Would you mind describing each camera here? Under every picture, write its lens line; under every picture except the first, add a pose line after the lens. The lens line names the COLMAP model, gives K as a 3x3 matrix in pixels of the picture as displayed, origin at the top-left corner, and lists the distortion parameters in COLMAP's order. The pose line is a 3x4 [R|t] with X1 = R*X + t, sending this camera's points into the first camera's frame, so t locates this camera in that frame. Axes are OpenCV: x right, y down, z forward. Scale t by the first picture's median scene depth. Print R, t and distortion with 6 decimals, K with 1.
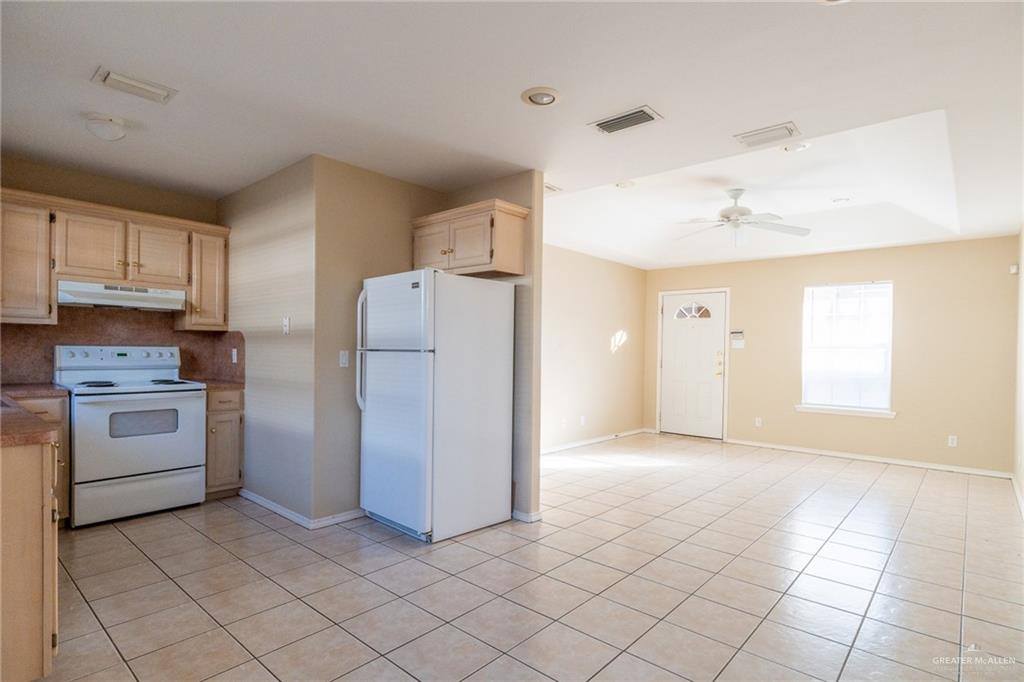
lens RADIAL K [[530.3, 0, 511.6], [0, 530.3, 350.5], [0, 0, 1]] dist [-0.002516, 0.000614]
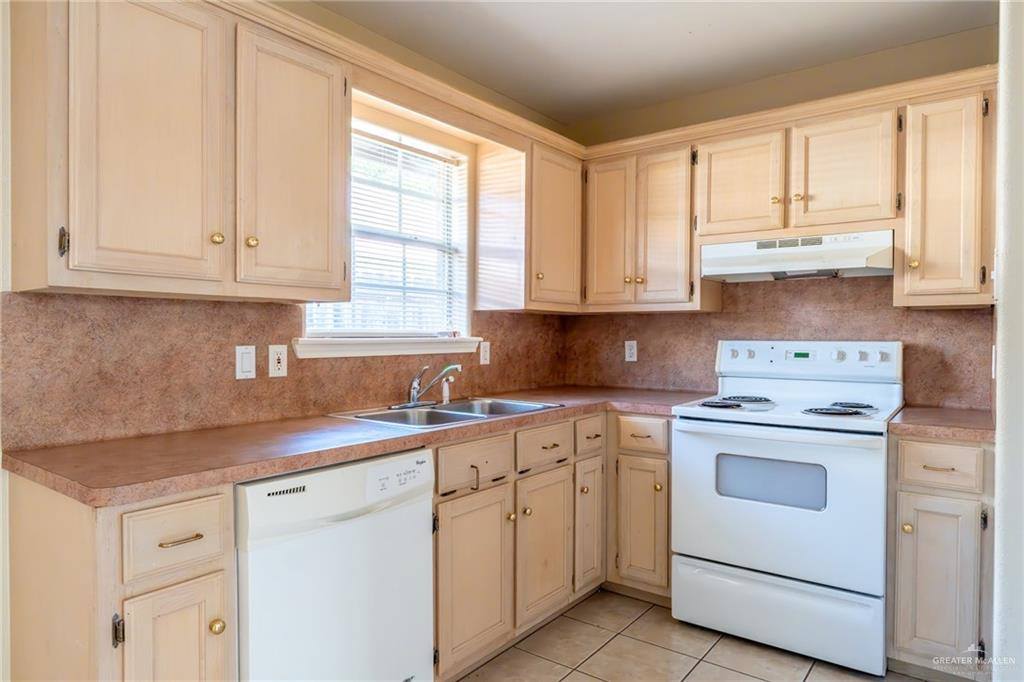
lens RADIAL K [[628.8, 0, 513.7], [0, 628.8, 342.0], [0, 0, 1]] dist [0.001992, 0.002128]
pose [[0.071976, -0.003103, -0.997402, -0.055000], [-0.000785, 0.999995, -0.003168, -0.004493], [0.997406, 0.001011, 0.071973, 0.645015]]
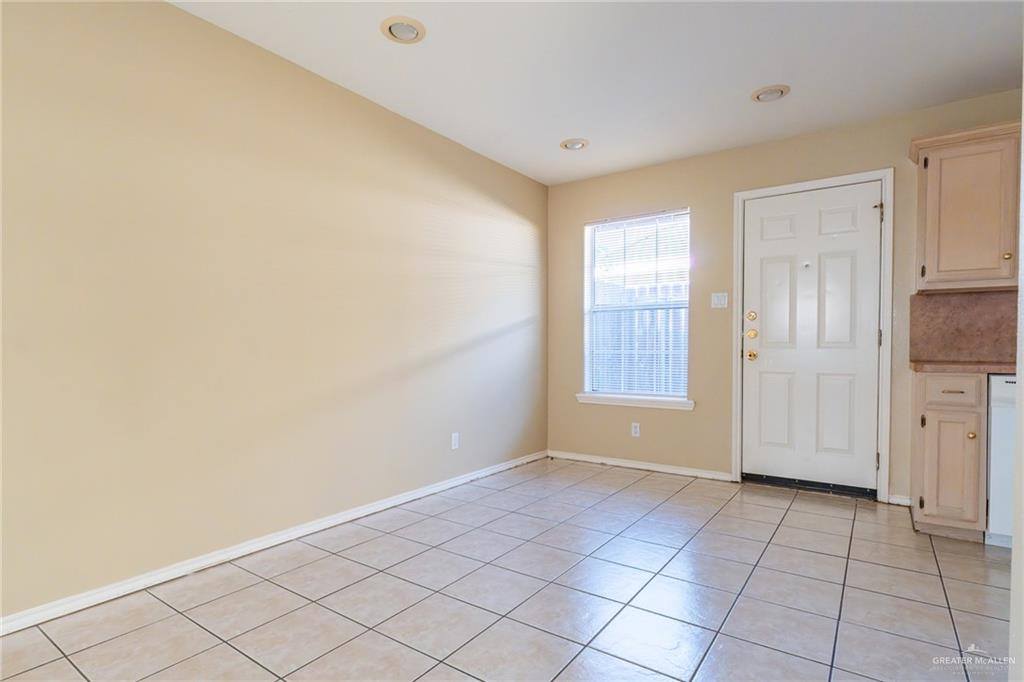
lens RADIAL K [[524.4, 0, 503.8], [0, 524.4, 357.1], [0, 0, 1]] dist [-0.003554, -0.001219]
pose [[-0.994340, -0.014149, -0.105303, 0.224603], [-0.016089, 0.999716, 0.017600, 0.053826], [0.105024, 0.019195, -0.994284, 1.081440]]
